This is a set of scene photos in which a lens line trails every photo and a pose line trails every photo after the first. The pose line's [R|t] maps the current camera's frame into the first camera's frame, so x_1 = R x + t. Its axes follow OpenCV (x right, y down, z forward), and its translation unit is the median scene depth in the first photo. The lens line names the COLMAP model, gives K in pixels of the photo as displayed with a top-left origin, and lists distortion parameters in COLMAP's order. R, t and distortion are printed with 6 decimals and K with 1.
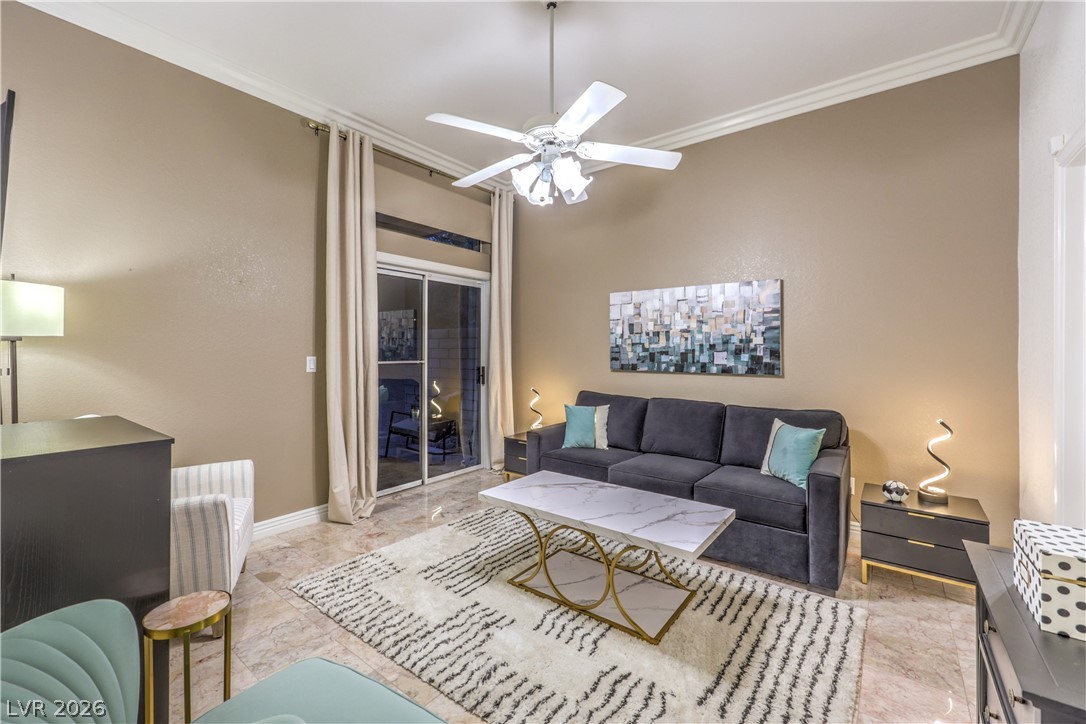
lens RADIAL K [[449.4, 0, 553.5], [0, 449.4, 358.0], [0, 0, 1]] dist [-0.003256, 0.001595]
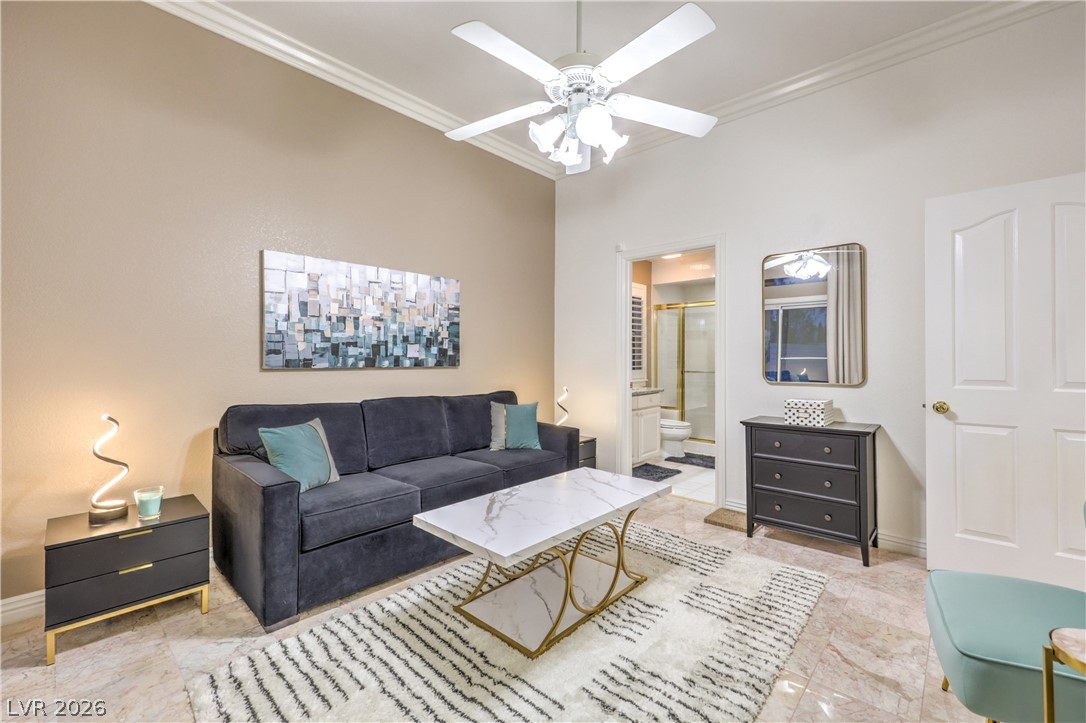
lens RADIAL K [[449.4, 0, 550.1], [0, 449.4, 355.2], [0, 0, 1]] dist [-0.003256, 0.001595]
pose [[0.104239, 0.006890, 0.994528, -0.527000], [0.017441, 0.999810, -0.008755, 0.021992], [-0.994399, 0.018259, 0.104099, 0.591166]]
